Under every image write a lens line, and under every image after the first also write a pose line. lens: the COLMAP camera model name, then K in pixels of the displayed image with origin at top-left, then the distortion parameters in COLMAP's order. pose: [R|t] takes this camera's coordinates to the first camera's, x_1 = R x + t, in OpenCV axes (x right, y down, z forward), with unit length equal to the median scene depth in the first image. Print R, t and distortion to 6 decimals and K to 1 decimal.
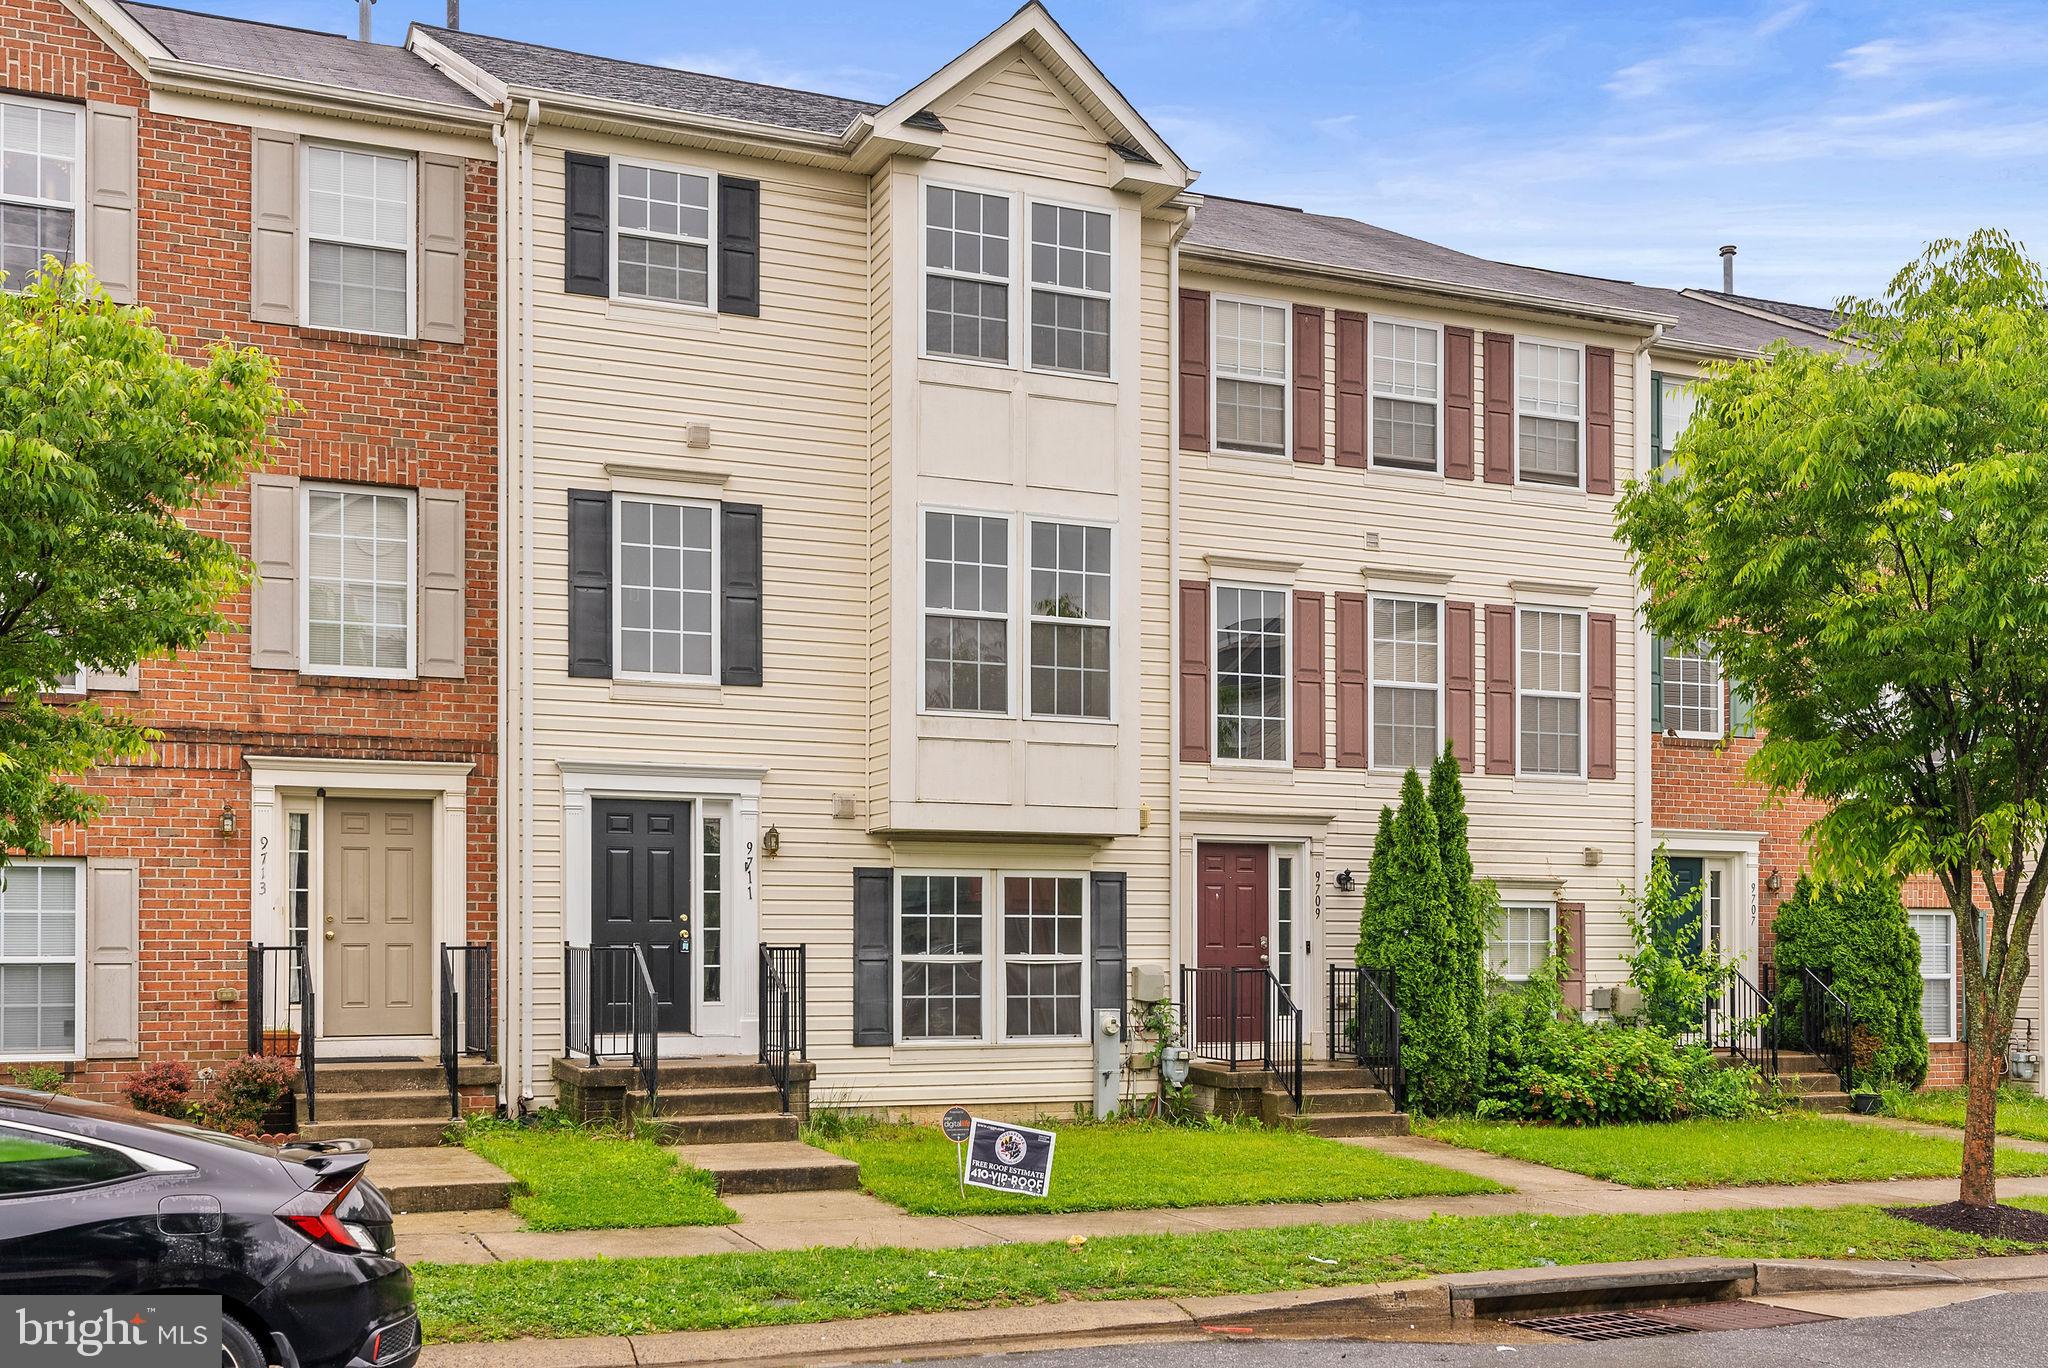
lens RADIAL K [[2055.4, 0, 1024.0], [0, 2055.4, 683.4], [0, 0, 1]] dist [0.009853, 0.000000]
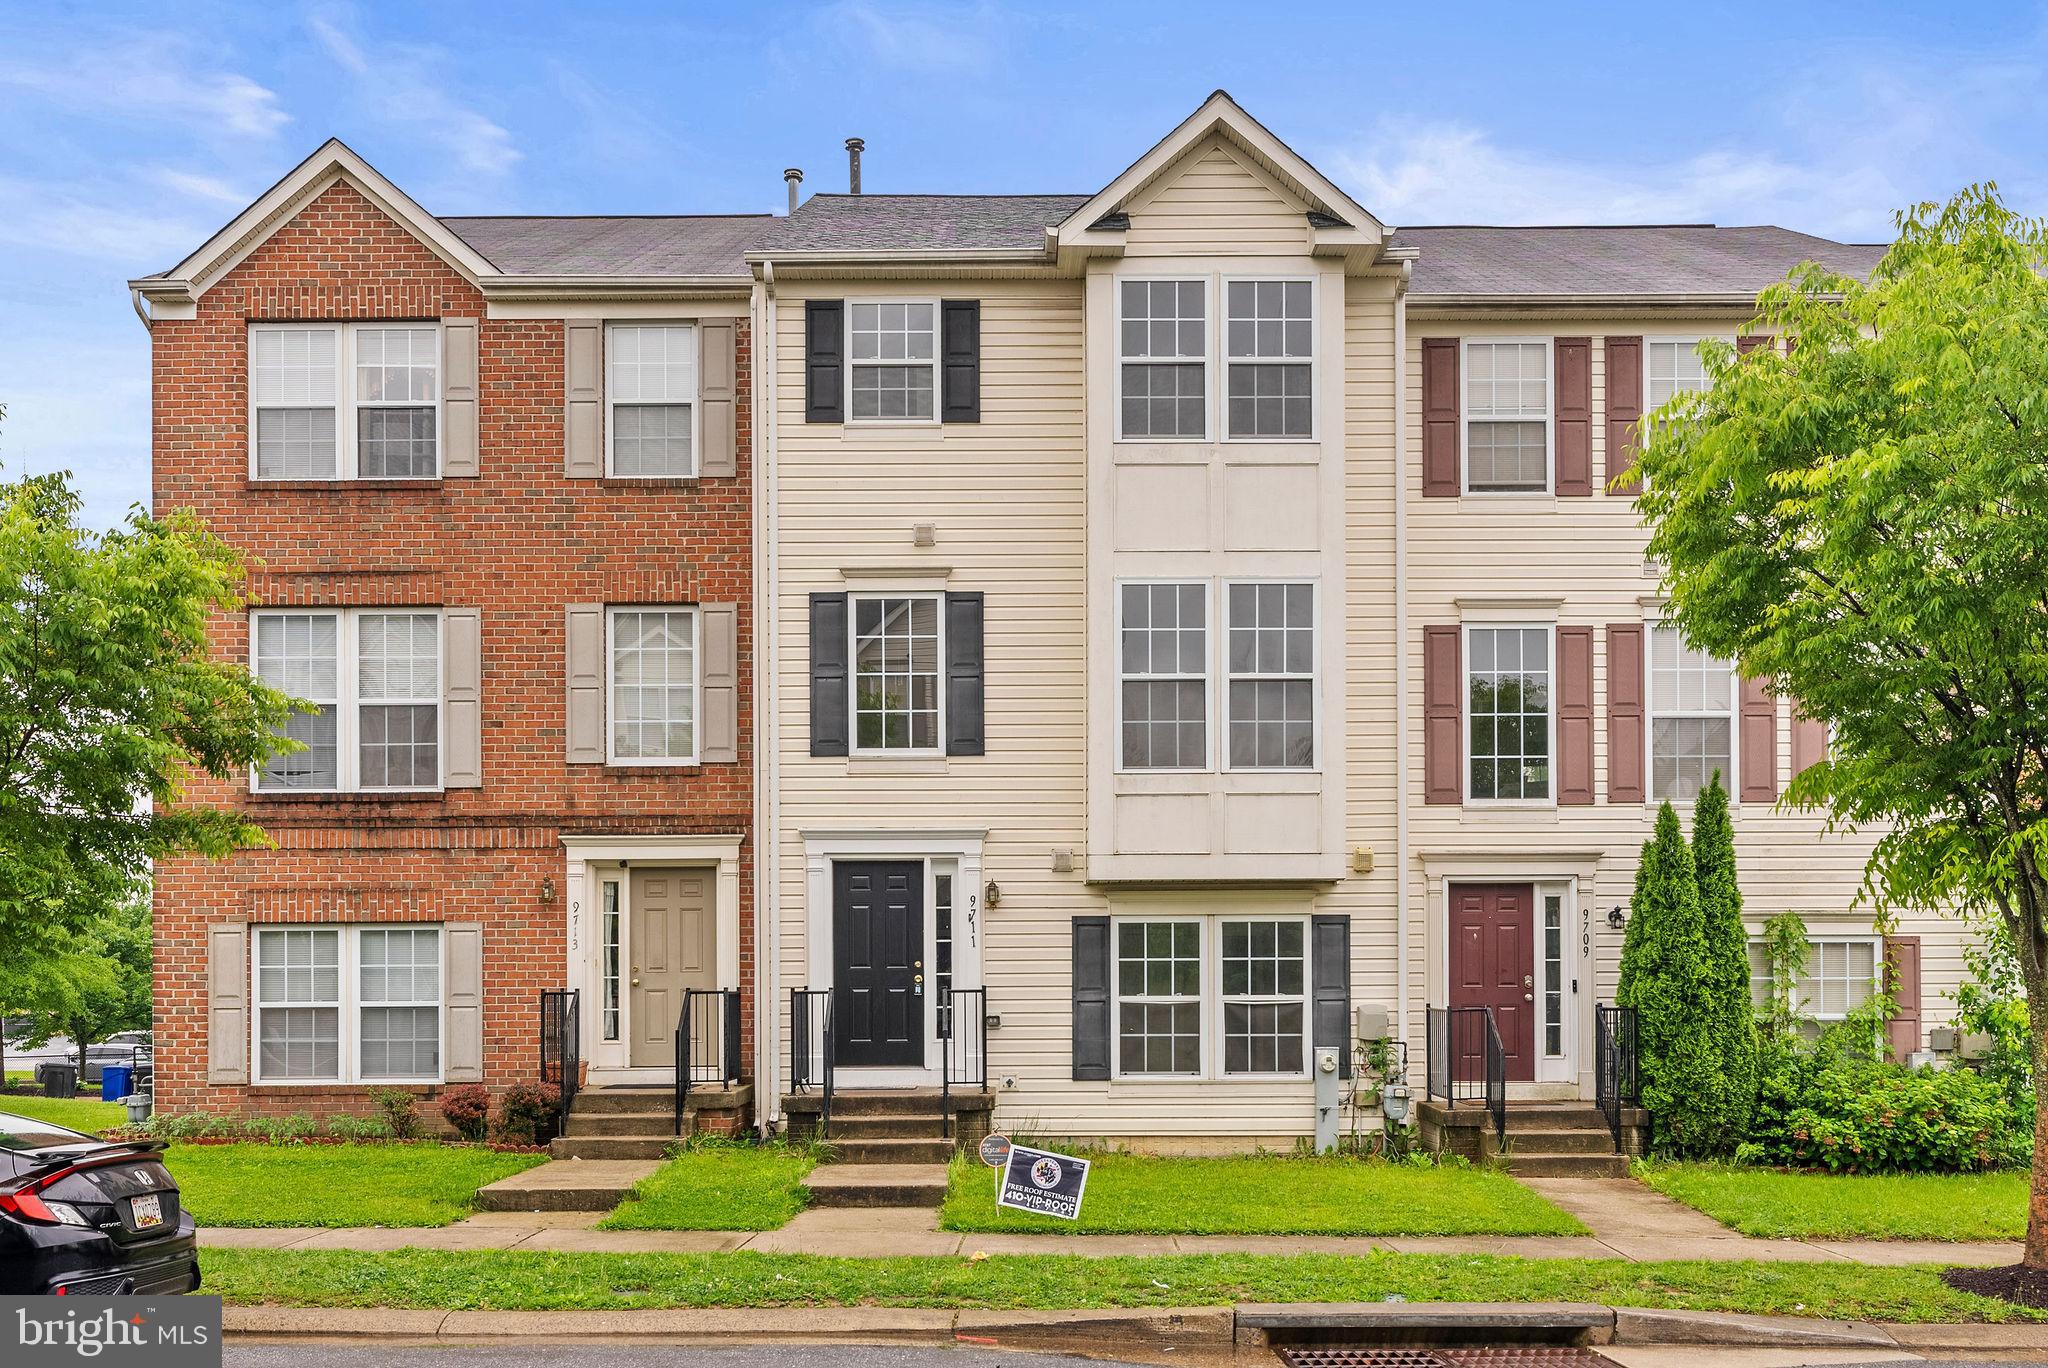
lens RADIAL K [[1956.6, 0, 1023.4], [0, 1956.6, 737.2], [0, 0, 1]] dist [0.009282, 0.000000]
pose [[0.920696, -0.057217, -0.386065, 0.299023], [0.056630, 0.998312, -0.012901, 0.006650], [0.386151, -0.009985, 0.922381, 0.033893]]
